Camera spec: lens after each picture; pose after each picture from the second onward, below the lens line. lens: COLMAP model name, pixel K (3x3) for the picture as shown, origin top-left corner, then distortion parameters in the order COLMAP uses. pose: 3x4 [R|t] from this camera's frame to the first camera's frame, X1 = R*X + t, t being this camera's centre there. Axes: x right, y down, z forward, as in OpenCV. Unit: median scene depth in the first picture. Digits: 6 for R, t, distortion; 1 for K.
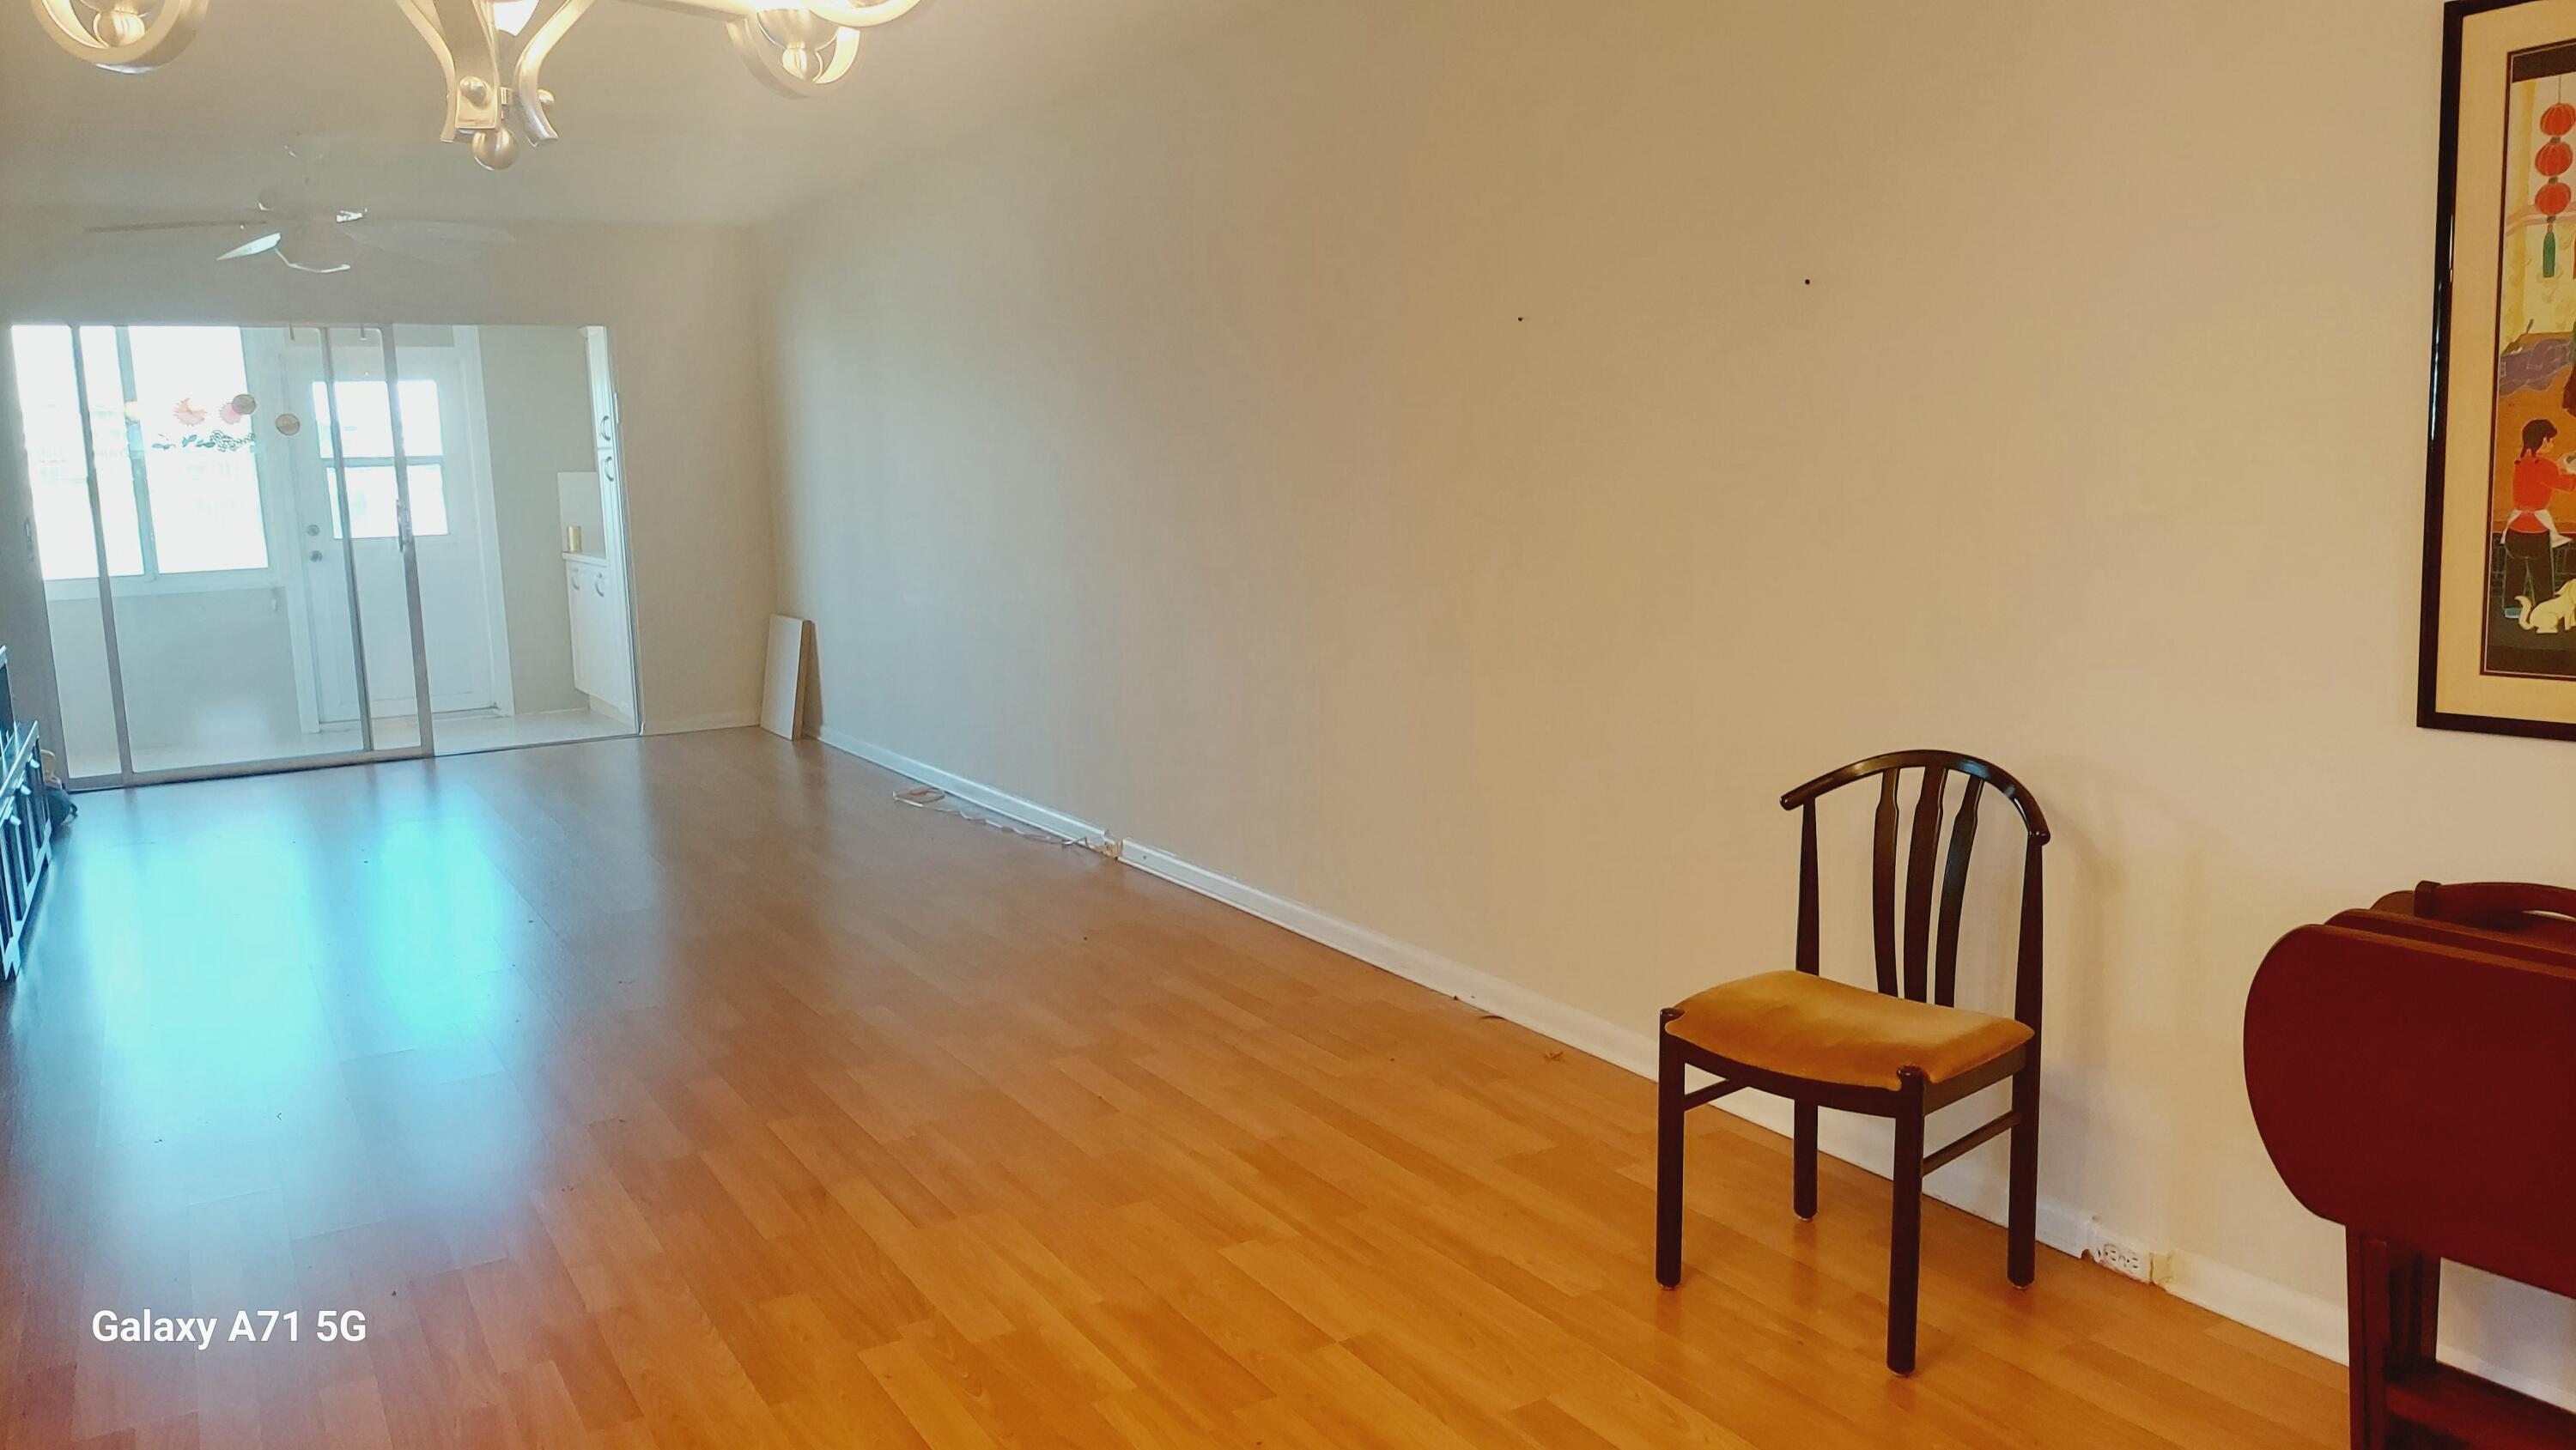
lens RADIAL K [[1819.5, 0, 1296.3], [0, 1819.5, 747.0], [0, 0, 1]] dist [0.116542, -0.169348]
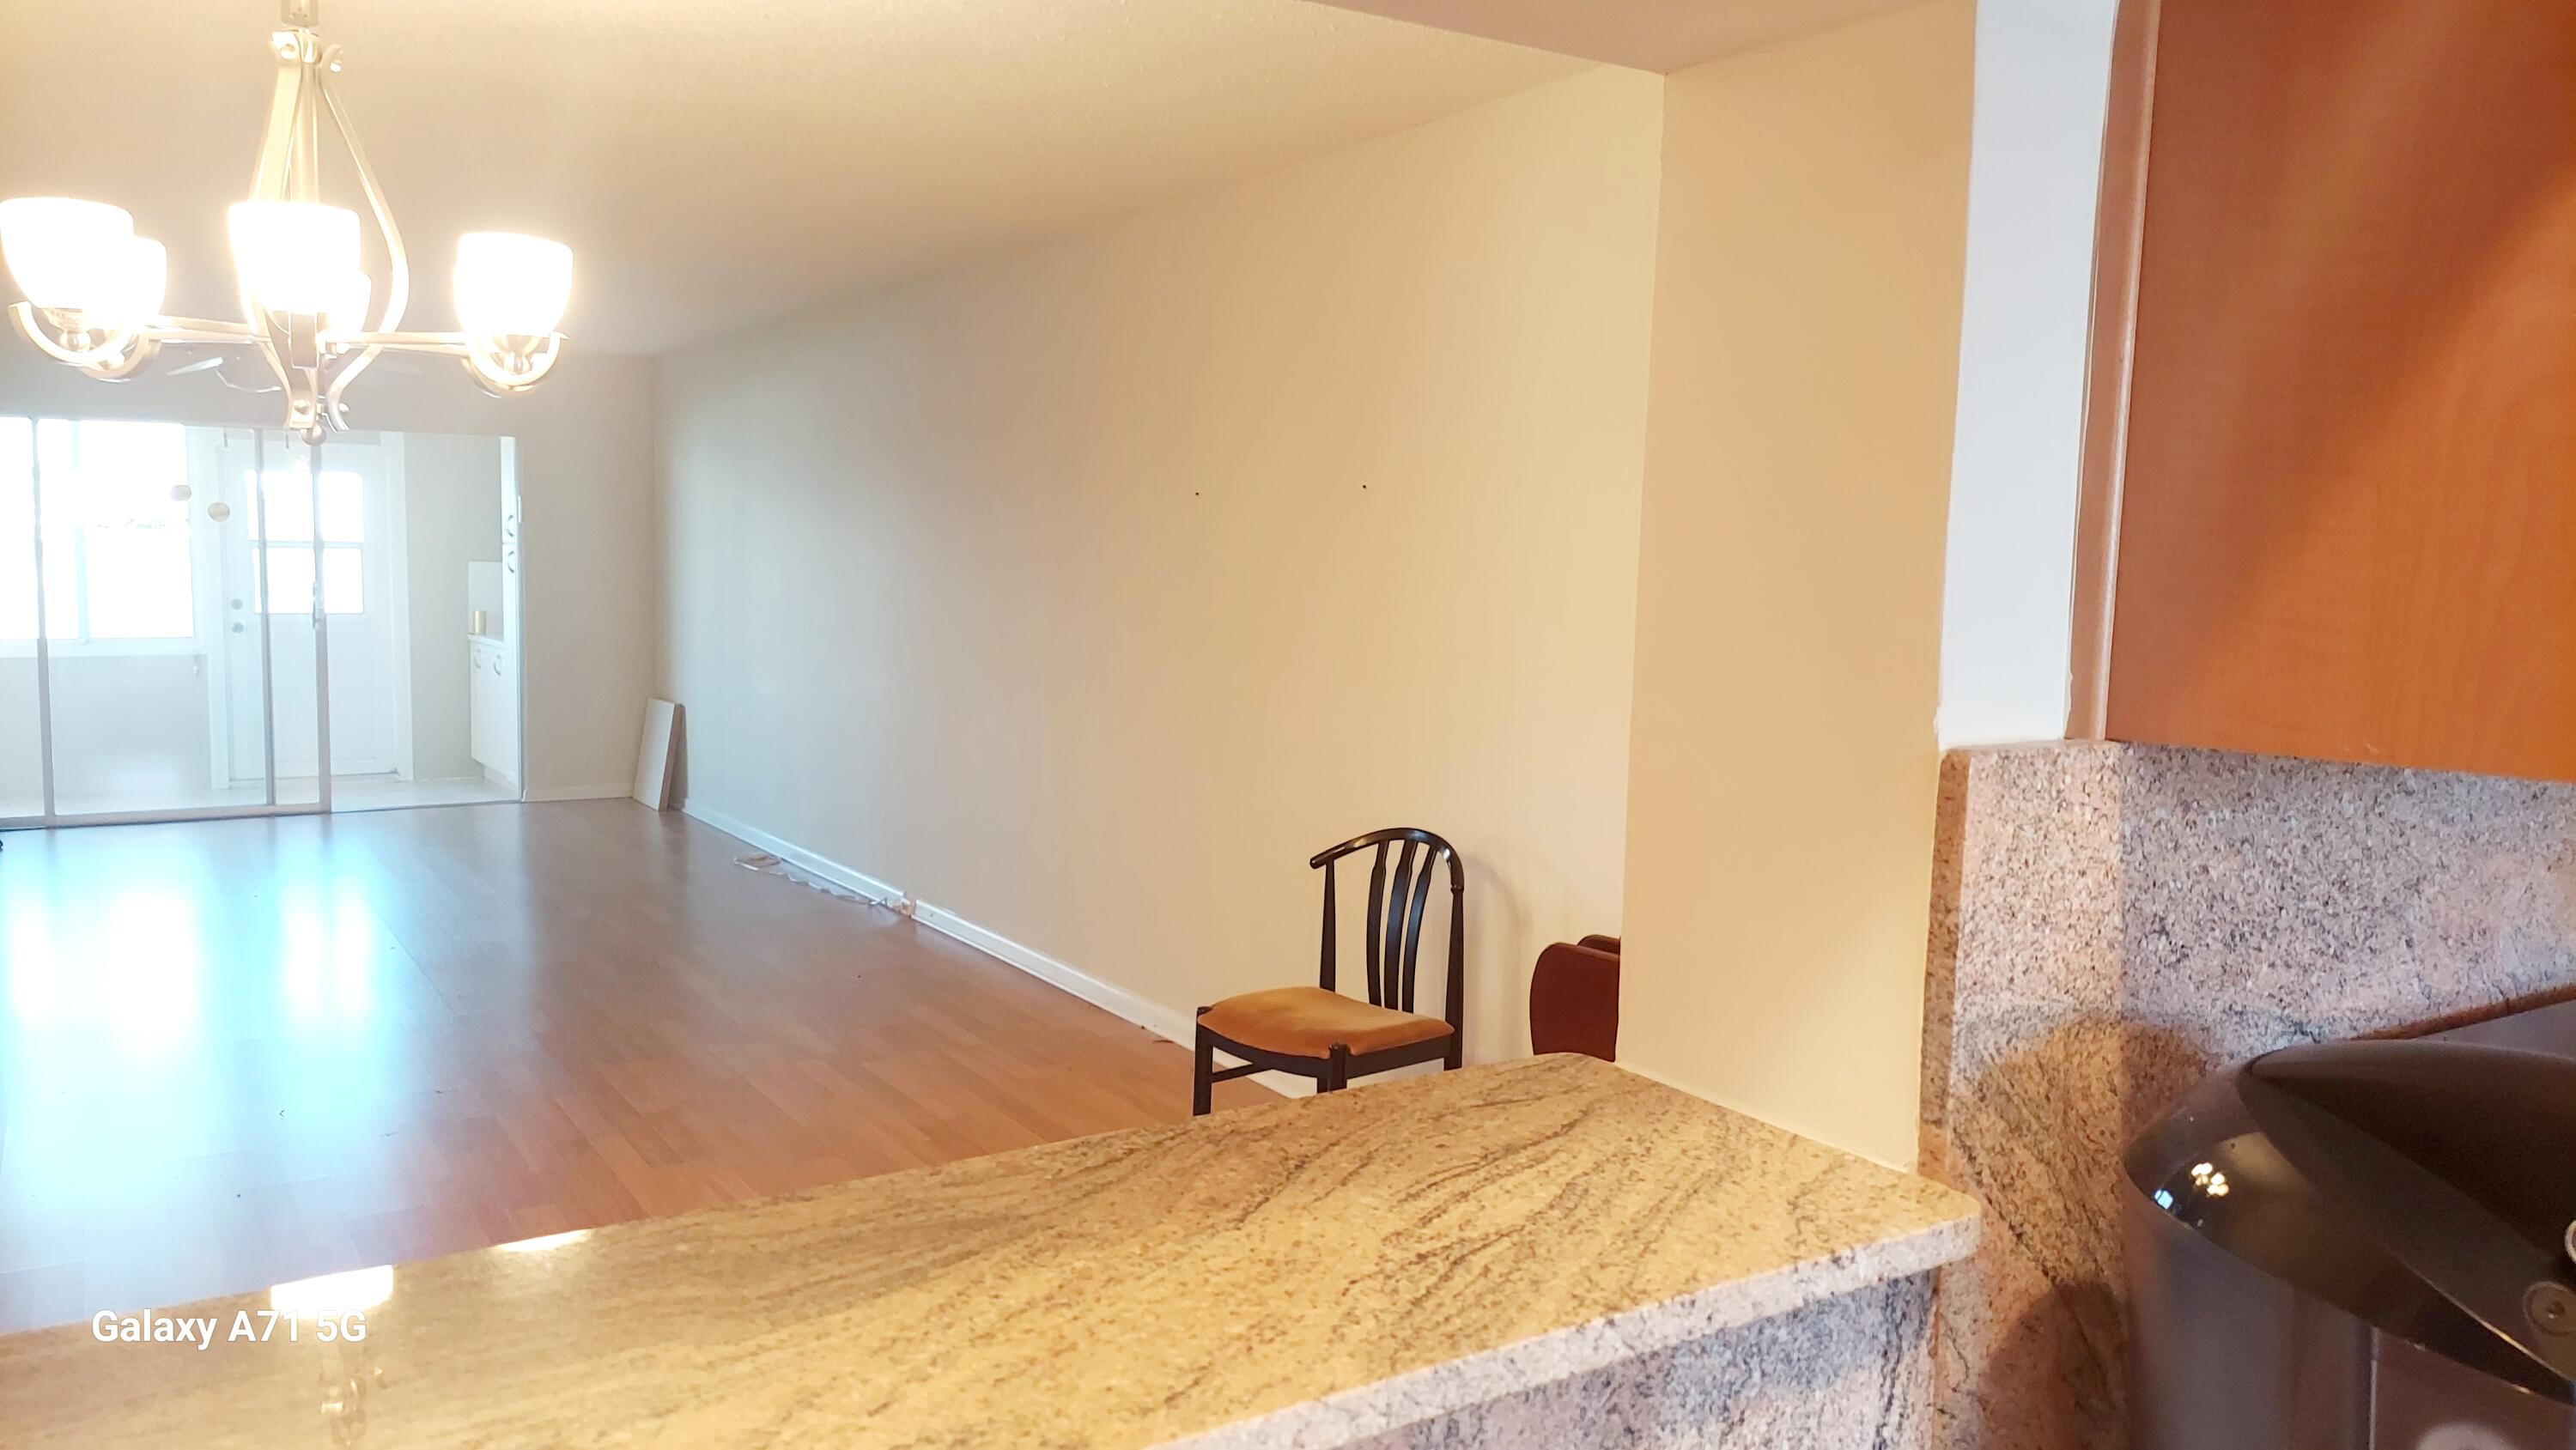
lens RADIAL K [[1819.5, 0, 1296.3], [0, 1819.5, 747.0], [0, 0, 1]] dist [0.116542, -0.169348]
pose [[0.998668, 0.041225, 0.031012, 0.100132], [-0.039325, 0.997450, -0.059558, 0.012112], [-0.033388, 0.058259, 0.997743, -0.171629]]
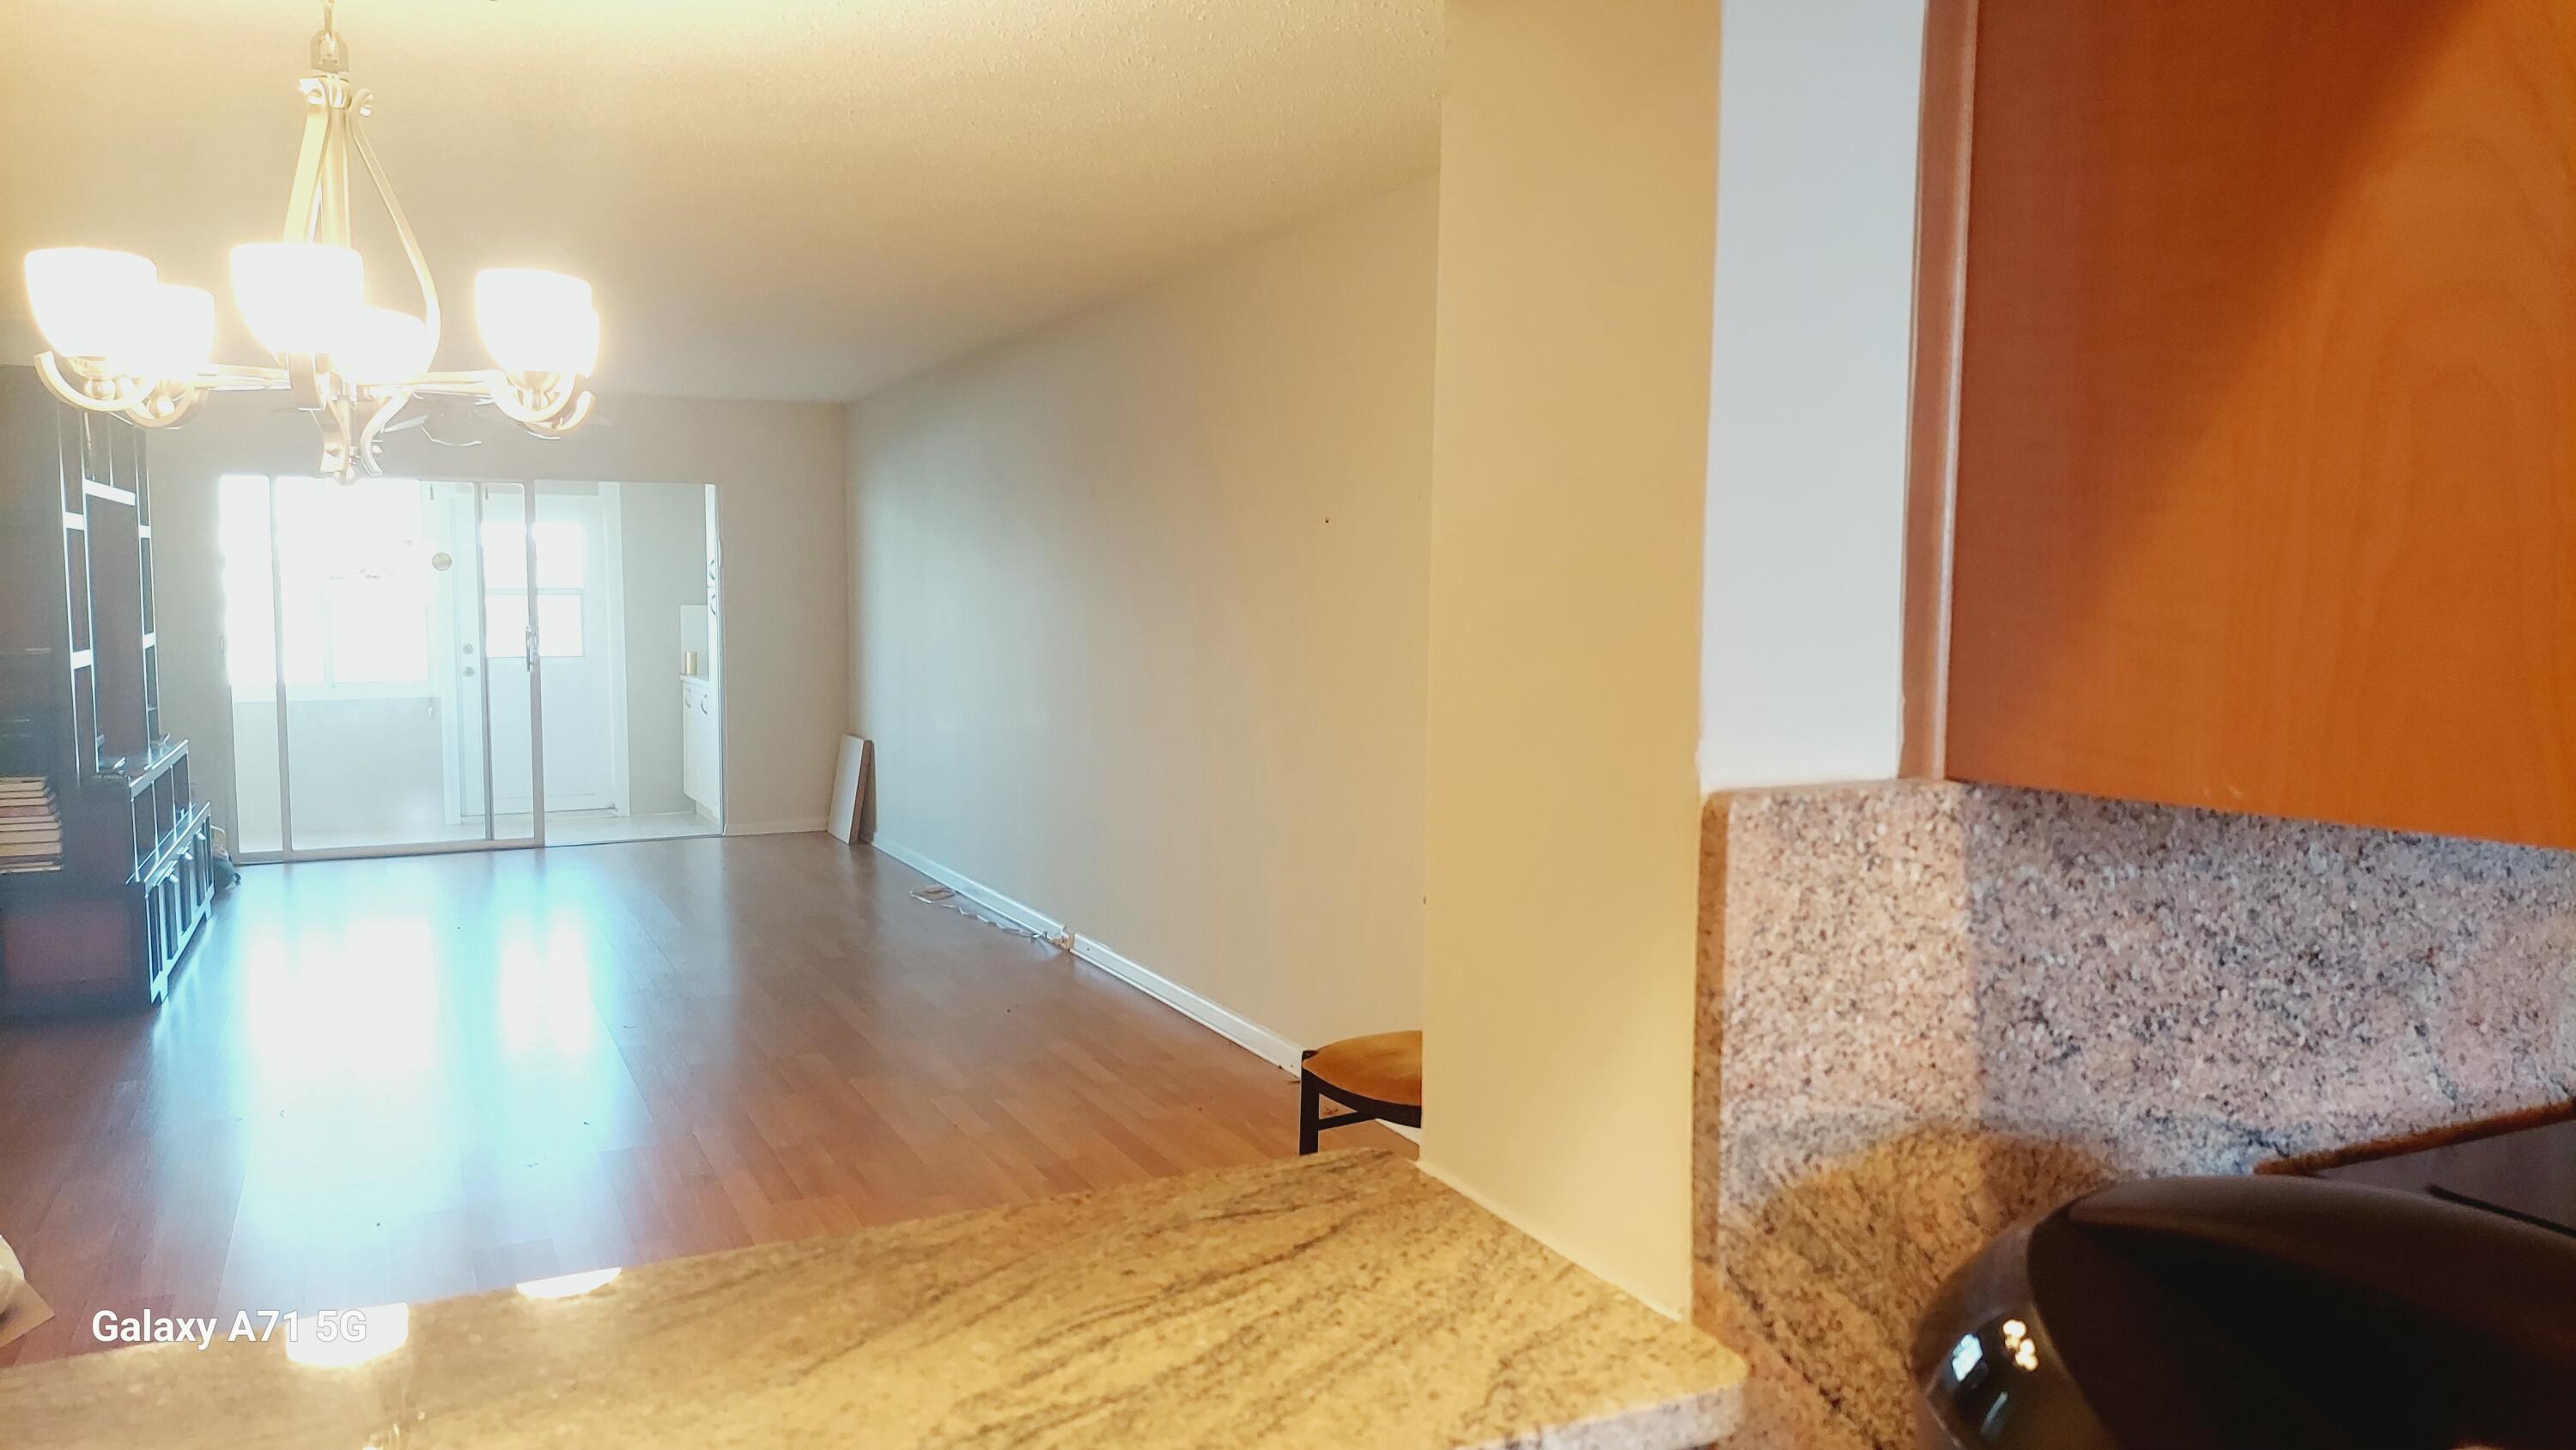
lens RADIAL K [[1819.5, 0, 1296.3], [0, 1819.5, 747.0], [0, 0, 1]] dist [0.116542, -0.169348]
pose [[0.995380, 0.033957, -0.089813, 0.137343], [-0.040449, 0.996621, -0.071482, 0.008346], [0.087082, 0.074784, 0.993390, -0.147927]]
